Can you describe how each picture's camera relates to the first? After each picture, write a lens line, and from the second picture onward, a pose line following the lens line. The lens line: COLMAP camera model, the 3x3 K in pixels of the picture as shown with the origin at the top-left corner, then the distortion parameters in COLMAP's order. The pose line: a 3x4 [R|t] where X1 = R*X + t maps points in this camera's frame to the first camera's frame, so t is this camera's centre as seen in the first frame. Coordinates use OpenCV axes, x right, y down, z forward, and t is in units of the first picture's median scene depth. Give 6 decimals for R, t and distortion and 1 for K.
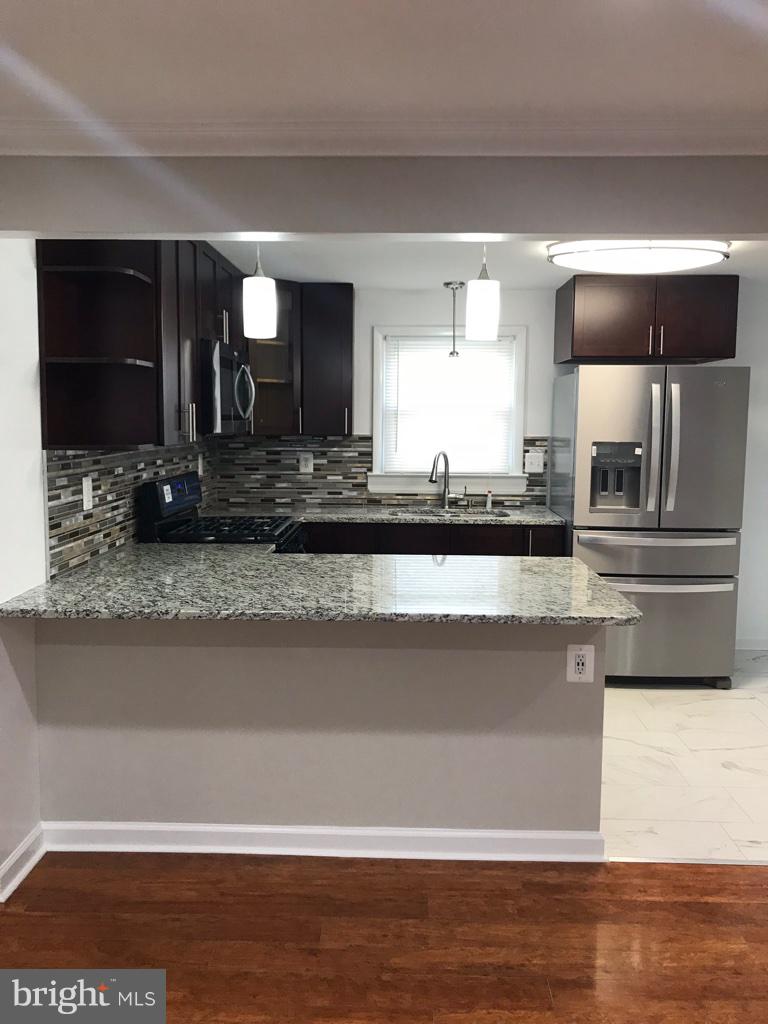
lens RADIAL K [[845.2, 0, 388.0], [0, 845.2, 508.6], [0, 0, 1]] dist [0.013365, -0.002646]
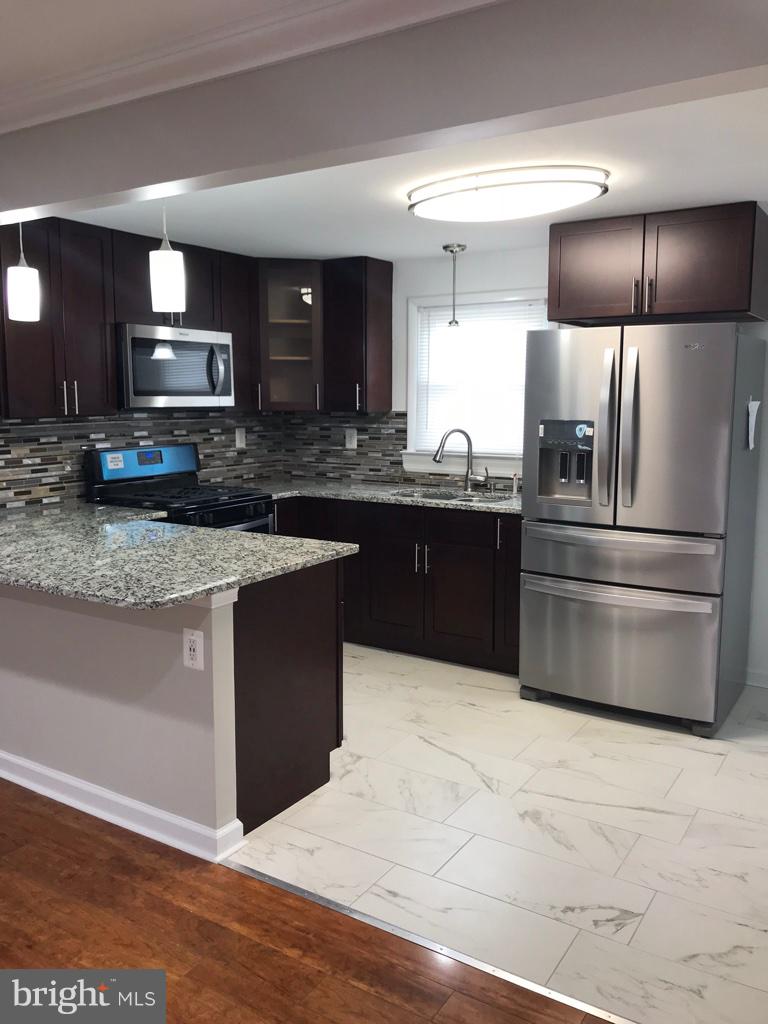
lens RADIAL K [[845.2, 0, 387.1], [0, 845.2, 512.0], [0, 0, 1]] dist [0.013365, -0.002646]
pose [[0.856280, 0.064354, -0.512487, 0.467136], [-0.050146, 0.997878, 0.041521, -0.011040], [0.514071, -0.009854, 0.857691, 0.156632]]
